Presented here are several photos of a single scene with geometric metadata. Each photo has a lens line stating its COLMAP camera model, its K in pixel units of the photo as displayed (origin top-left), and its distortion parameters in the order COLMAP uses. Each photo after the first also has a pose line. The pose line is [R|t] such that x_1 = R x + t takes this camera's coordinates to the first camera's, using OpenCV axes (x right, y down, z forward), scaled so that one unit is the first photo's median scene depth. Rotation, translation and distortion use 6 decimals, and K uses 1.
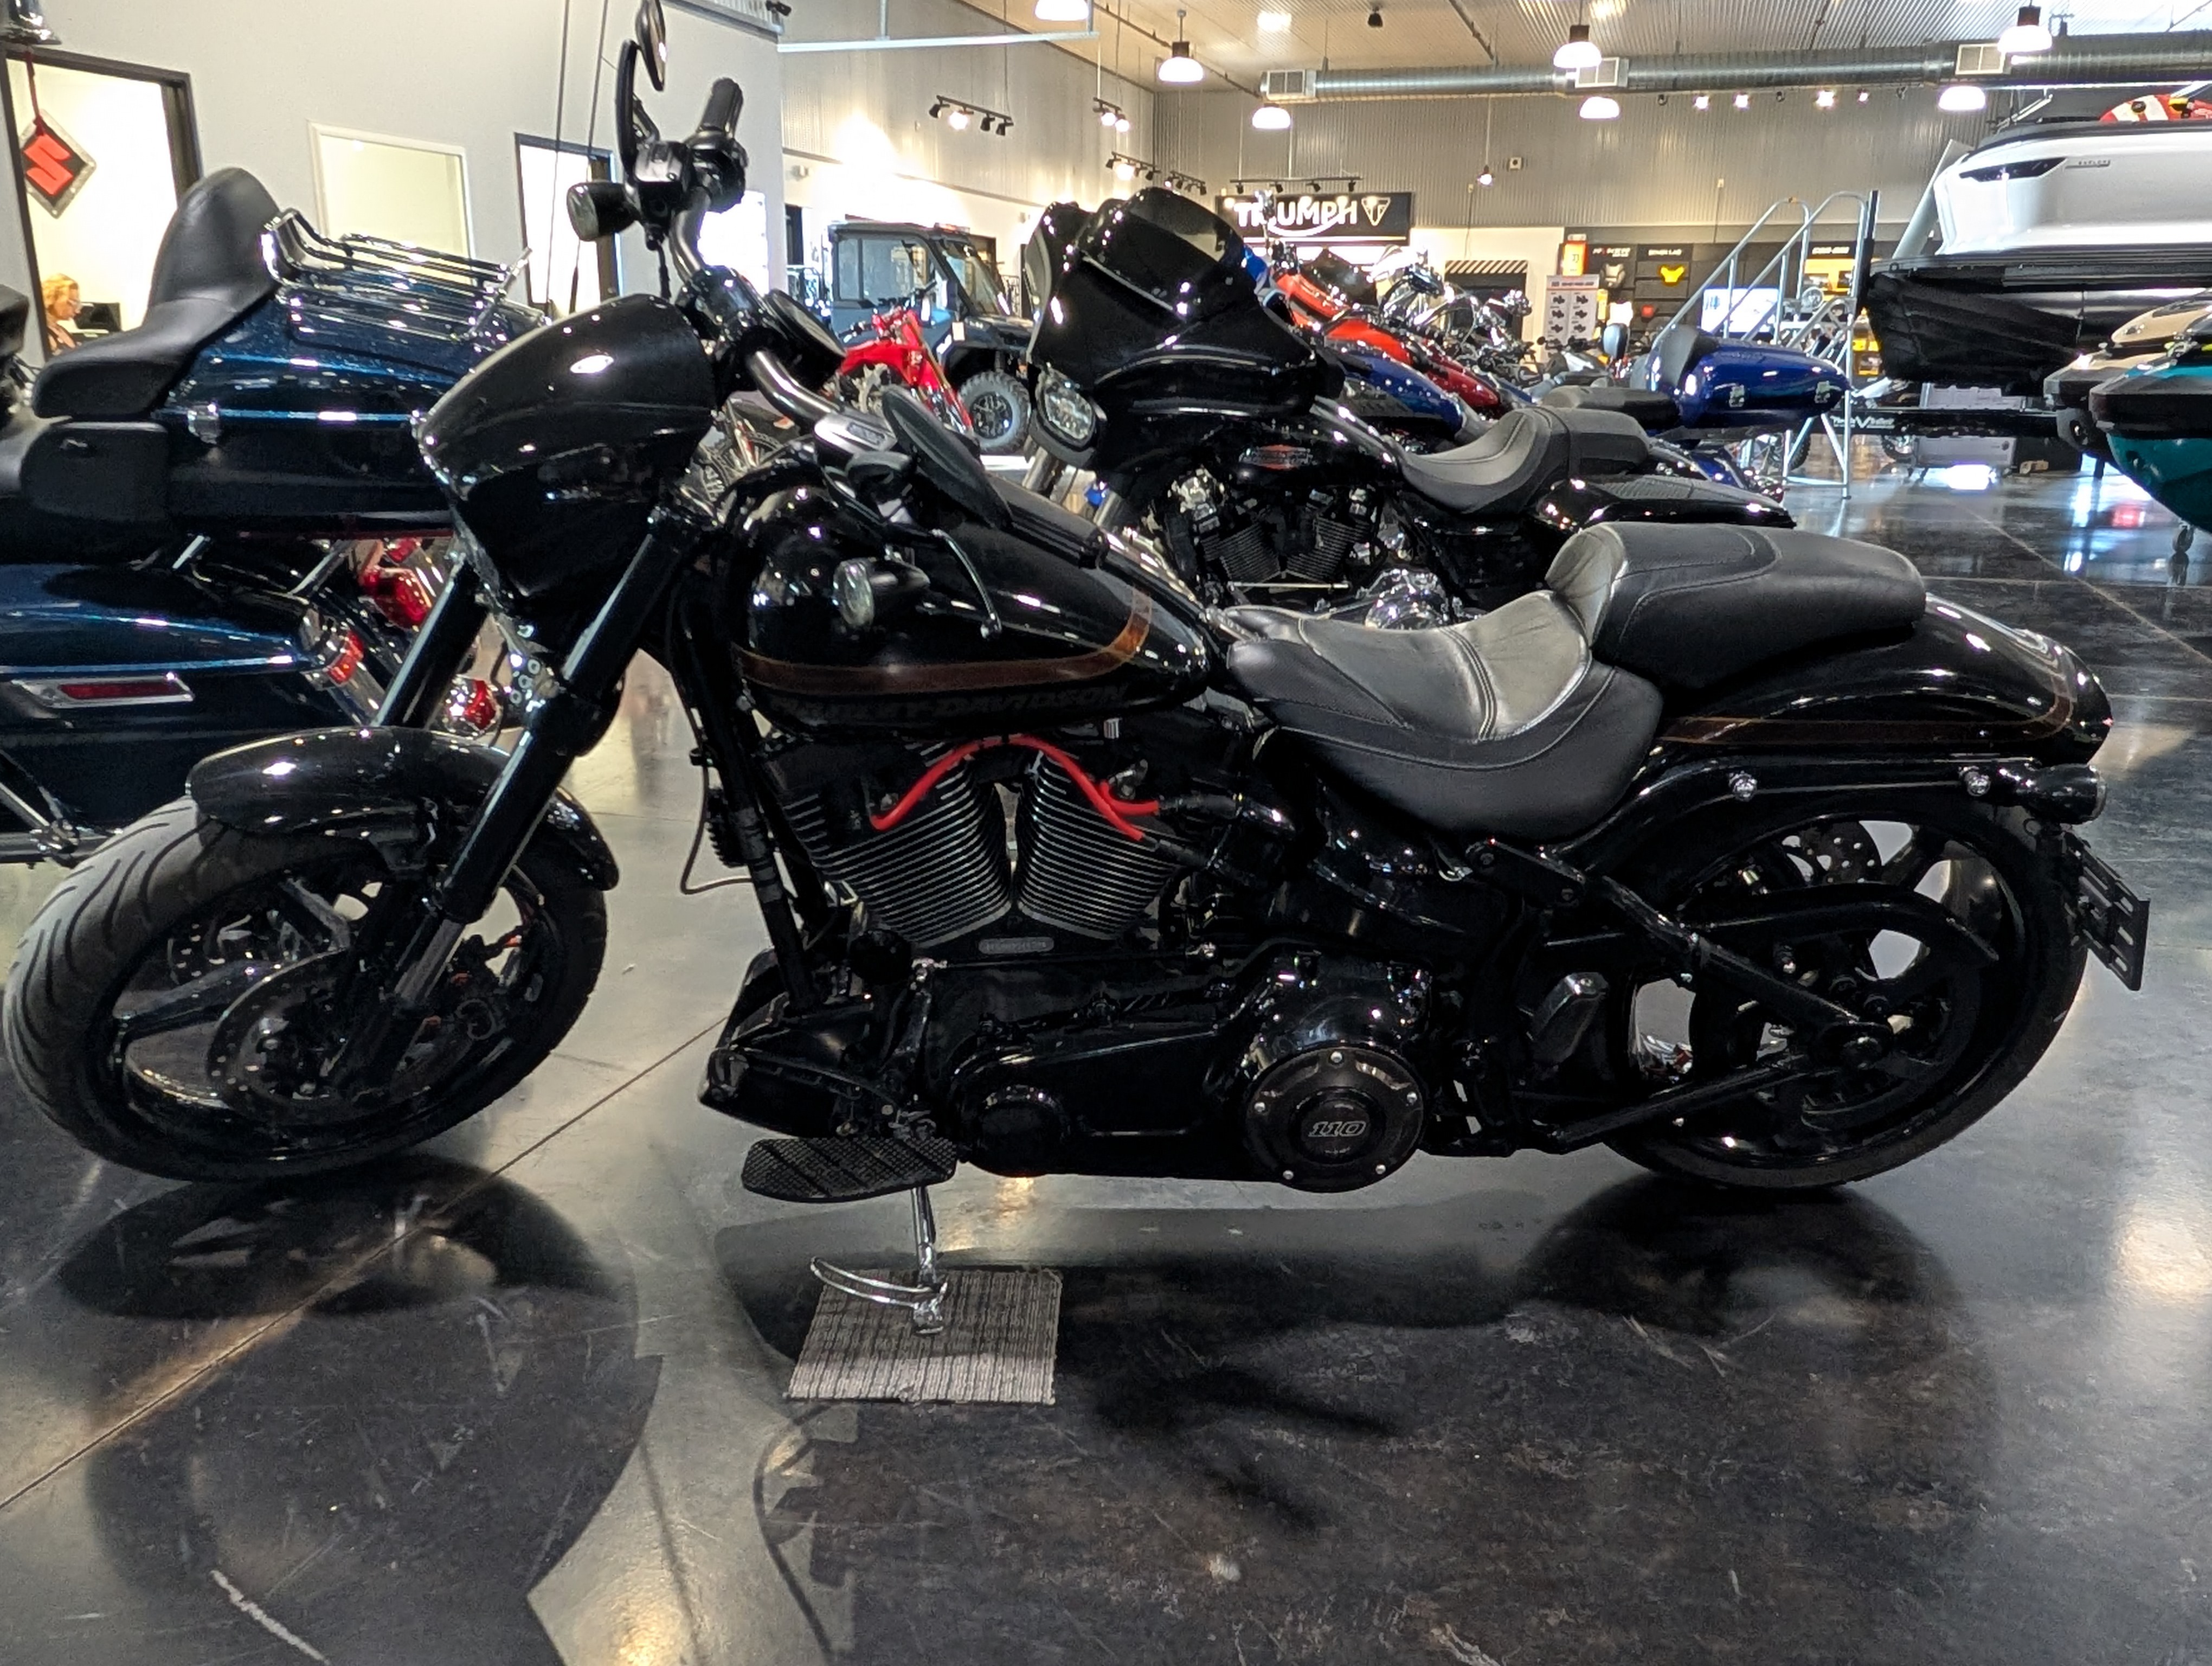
lens RADIAL K [[1821.2, 0, 1086.8], [0, 1821.2, 907.5], [0, 0, 1]] dist [0.005008, -0.014431]
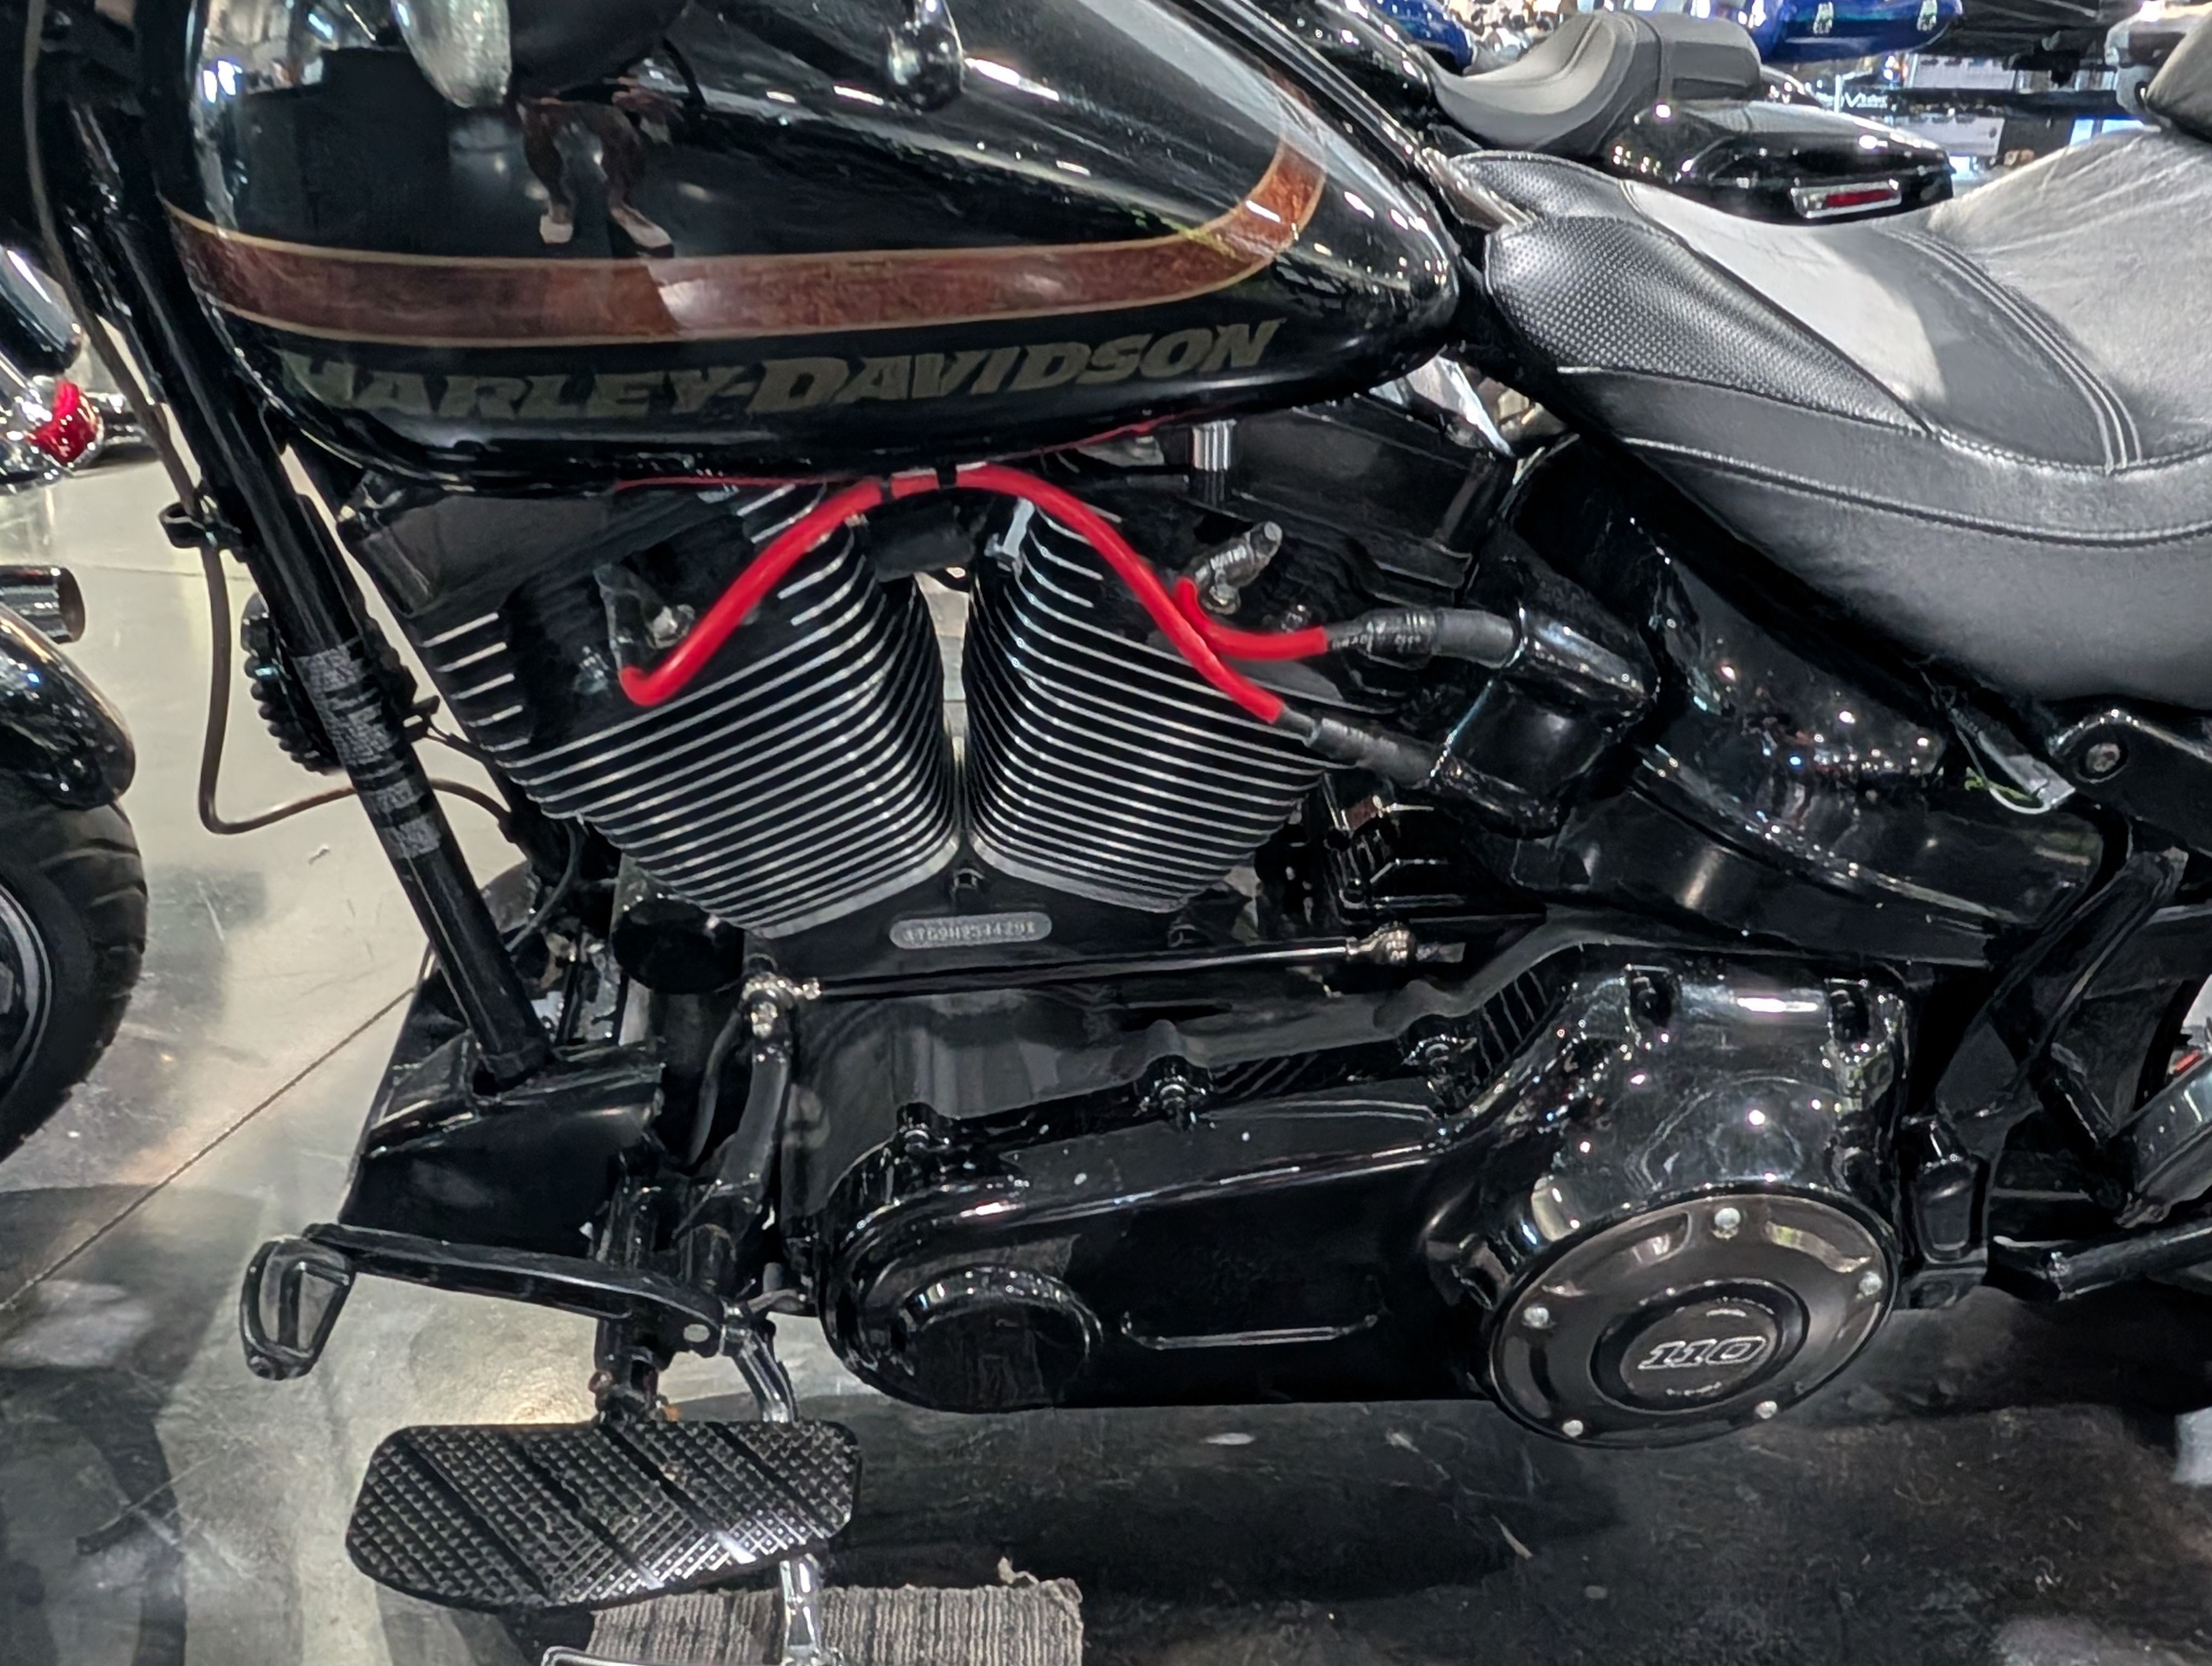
lens RADIAL K [[1821.2, 0, 1086.8], [0, 1821.2, 907.5], [0, 0, 1]] dist [0.005008, -0.014431]
pose [[0.998222, -0.021186, 0.055713, -0.036491], [0.013012, 0.989611, 0.143181, -0.052707], [-0.058167, -0.142202, 0.988127, 0.562230]]
